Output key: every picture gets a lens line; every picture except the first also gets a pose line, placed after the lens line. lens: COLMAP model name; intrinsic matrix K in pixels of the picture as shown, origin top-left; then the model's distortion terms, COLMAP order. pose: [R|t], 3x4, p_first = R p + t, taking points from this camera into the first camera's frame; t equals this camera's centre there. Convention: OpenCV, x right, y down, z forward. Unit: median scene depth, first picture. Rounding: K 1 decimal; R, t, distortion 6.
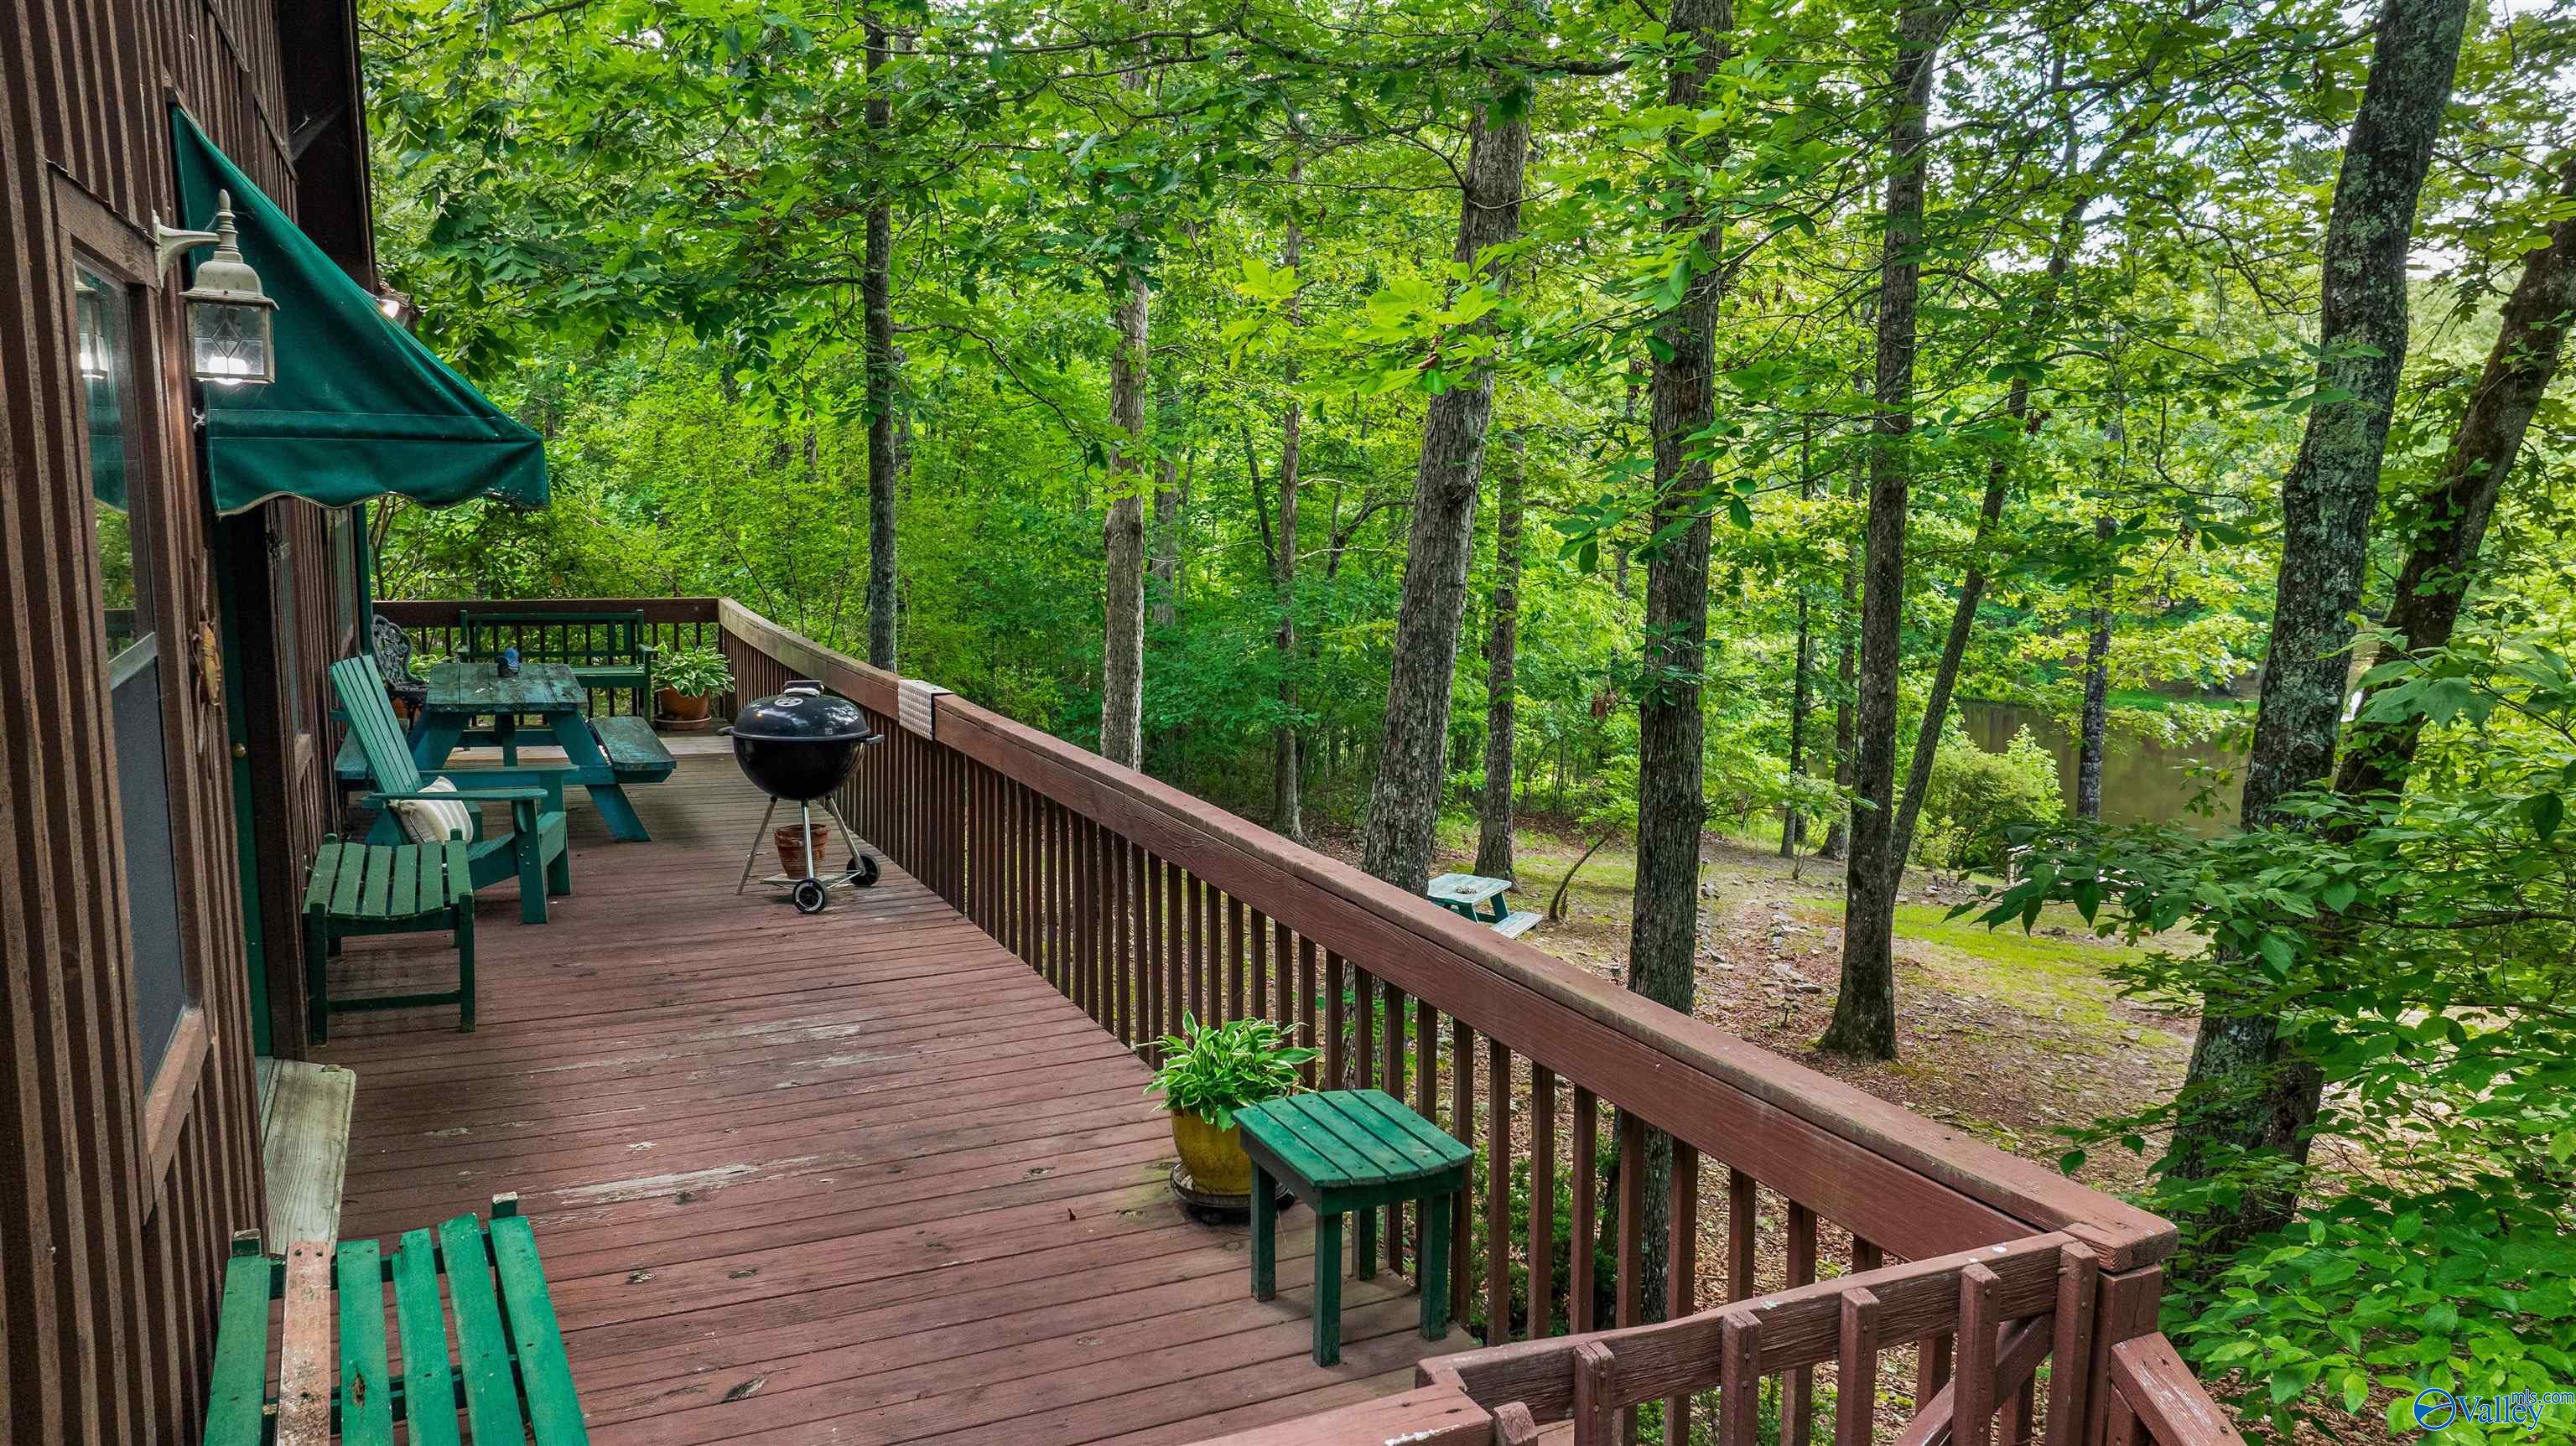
lens RADIAL K [[1852.7, 0, 1280.0], [0, 1852.7, 722.0], [0, 0, 1]] dist [-0.020165, 0.019999]
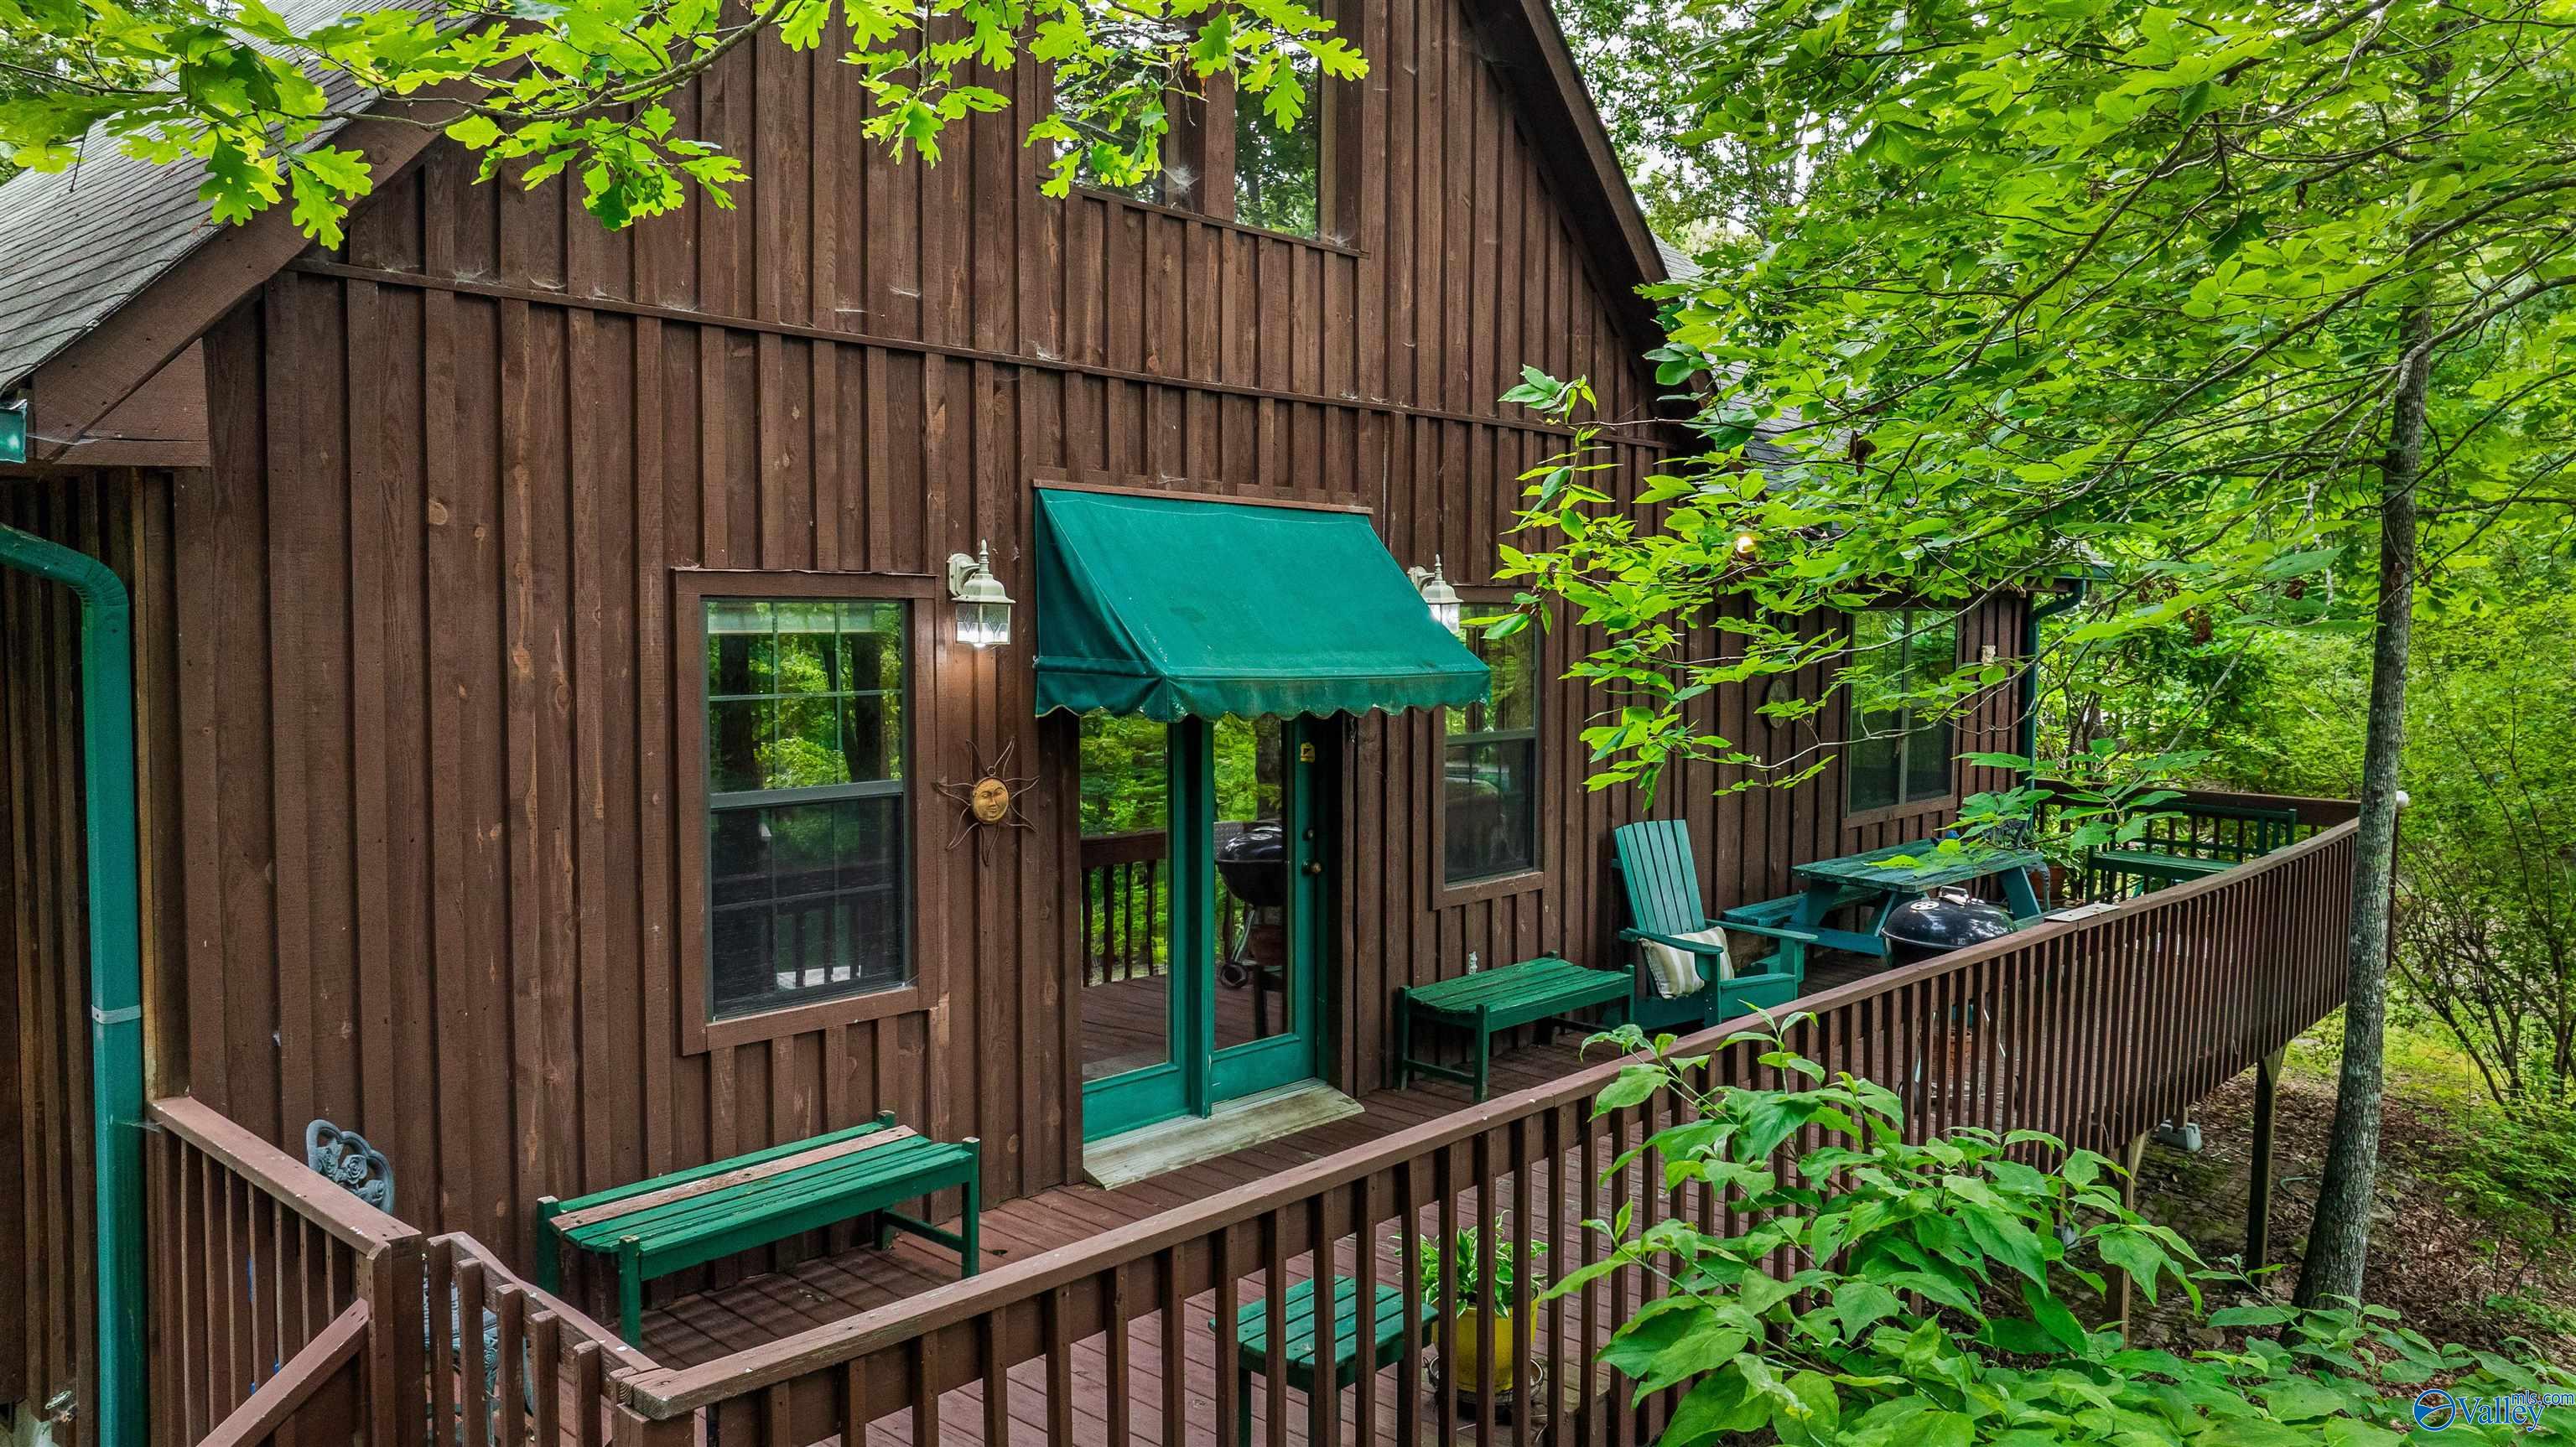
lens RADIAL K [[1852.8, 0, 1292.5], [0, 1852.8, 732.6], [0, 0, 1]] dist [-0.020165, 0.019999]
pose [[0.378853, 0.057247, -0.923684, 0.869228], [-0.130944, 0.991360, 0.007734, -0.110735], [0.916146, 0.118021, 0.383076, 0.433357]]
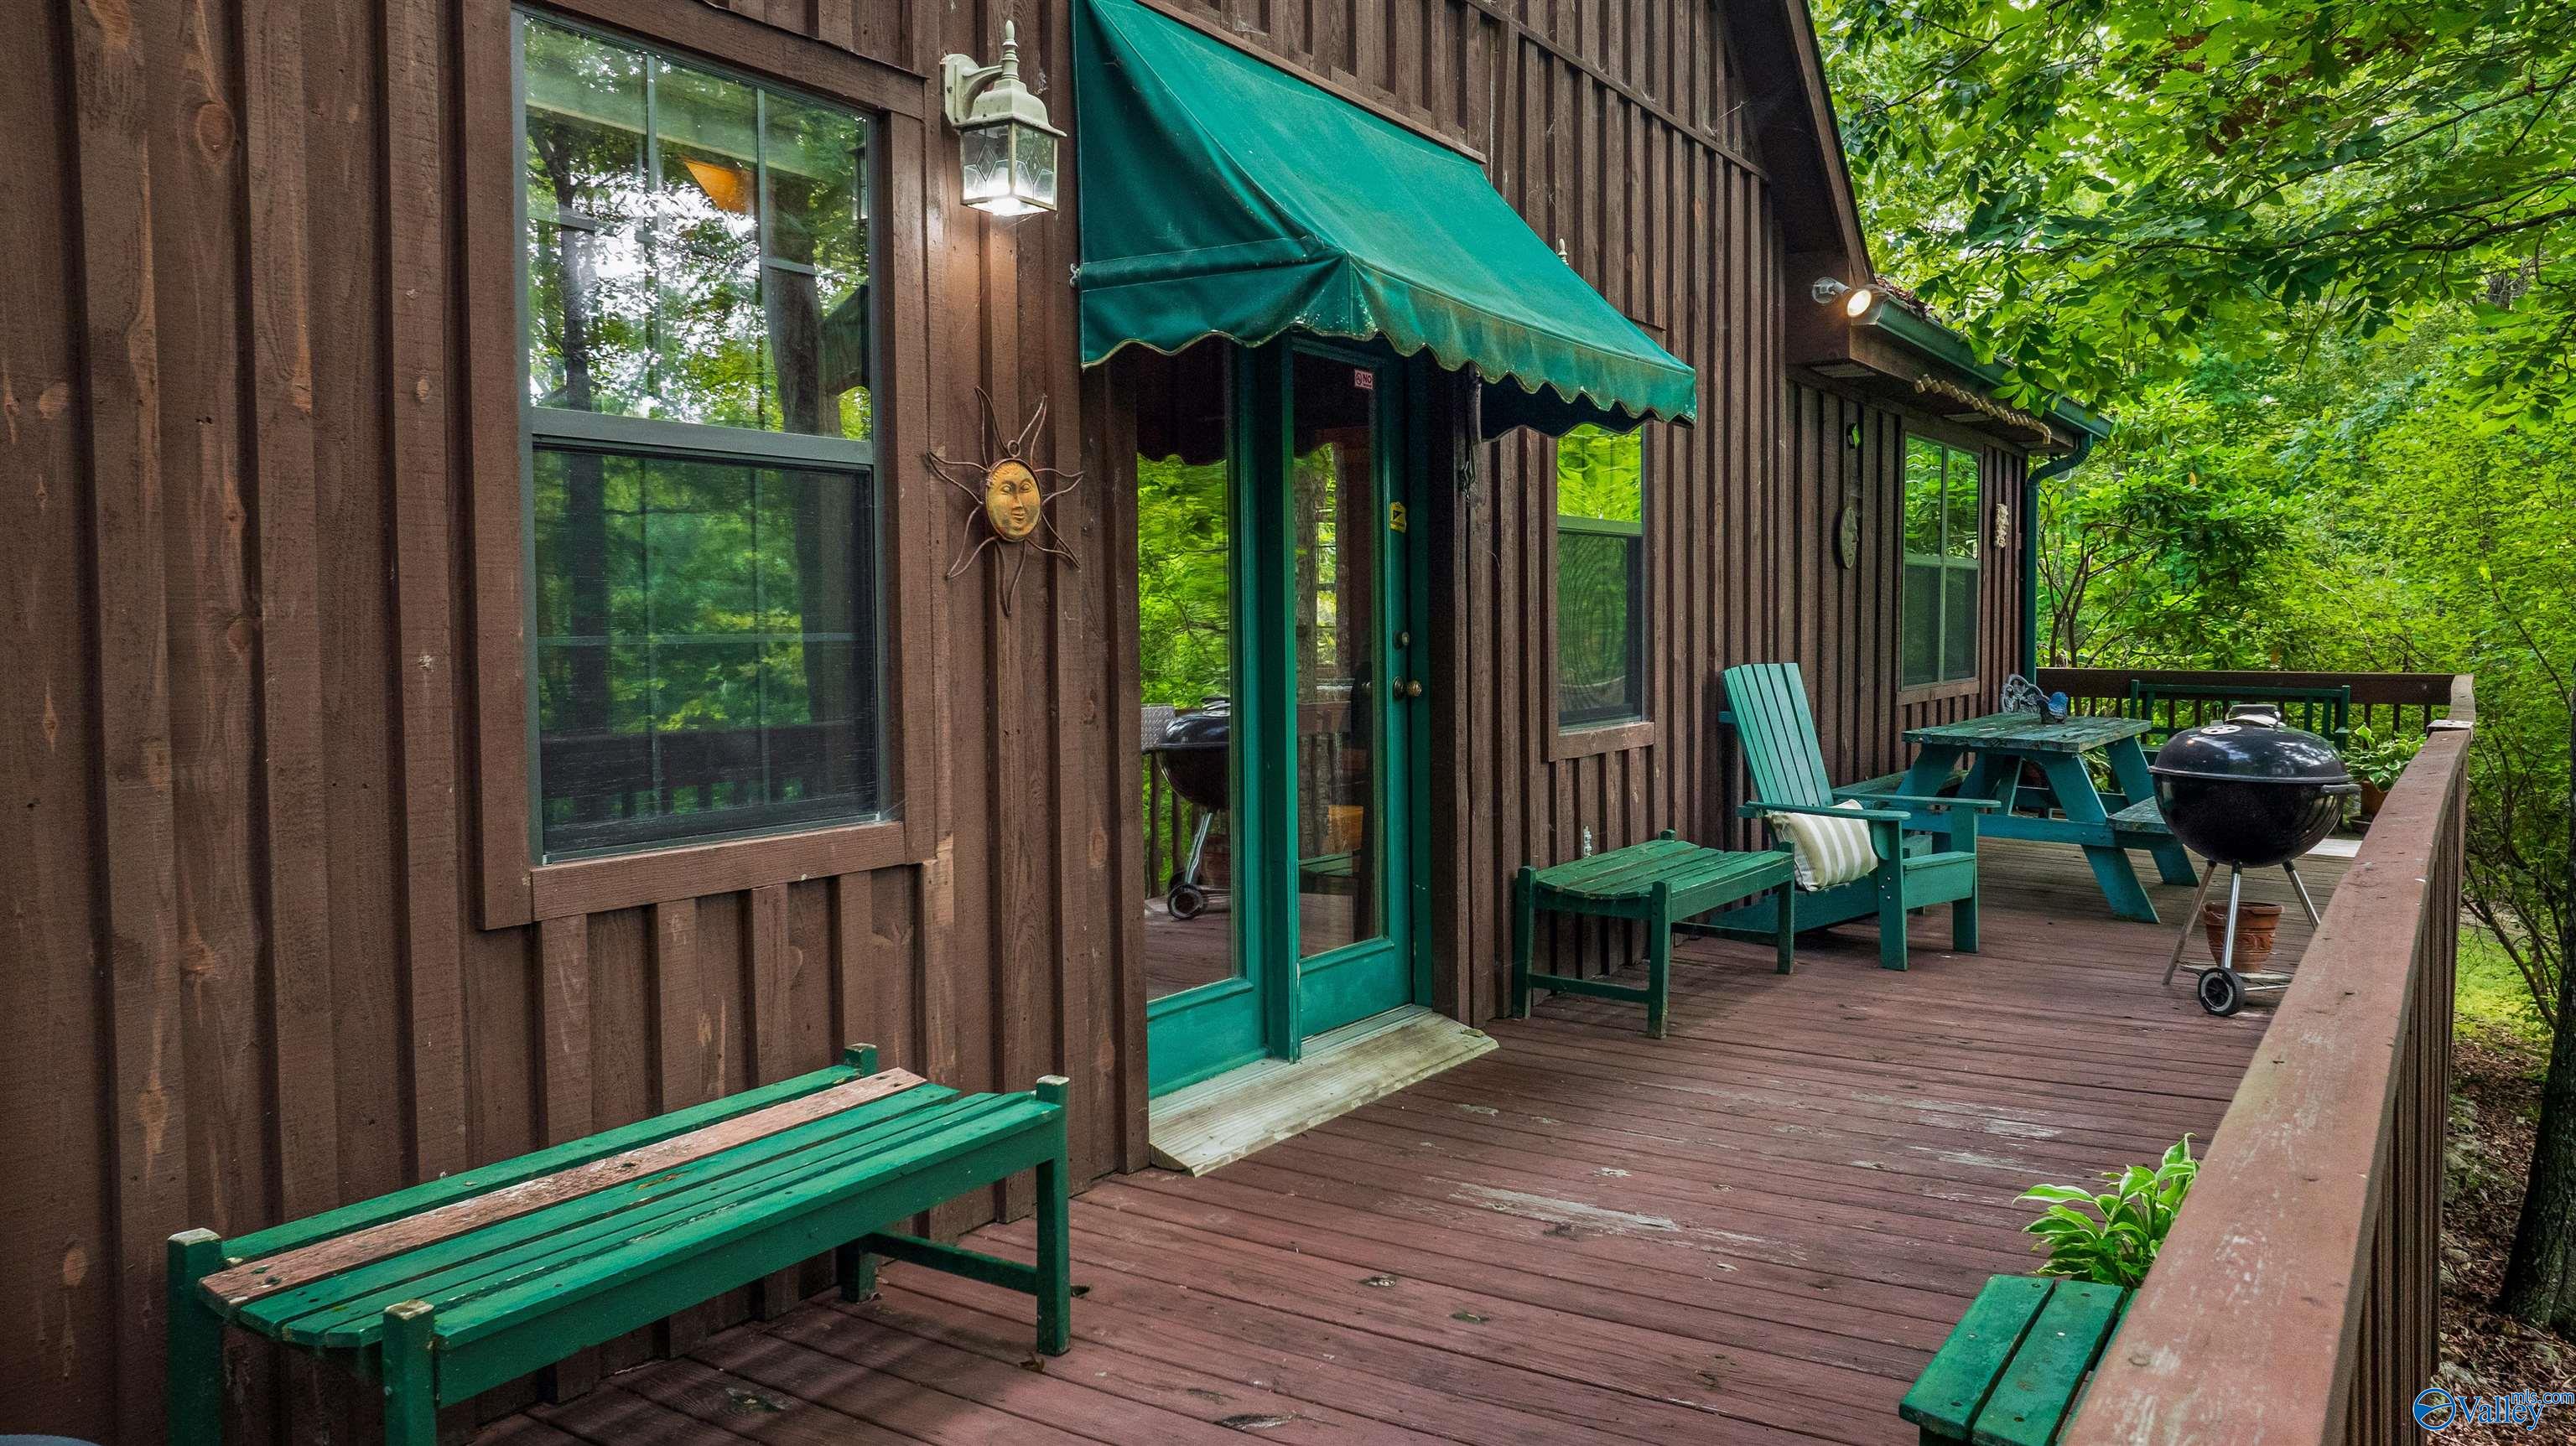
lens RADIAL K [[1852.7, 0, 1273.4], [0, 1852.7, 724.8], [0, 0, 1]] dist [-0.020165, 0.019999]
pose [[0.517561, 0.032193, -0.855041, 0.272354], [-0.106521, 0.993942, -0.027055, 0.076677], [0.848990, 0.105083, 0.517855, 0.456126]]
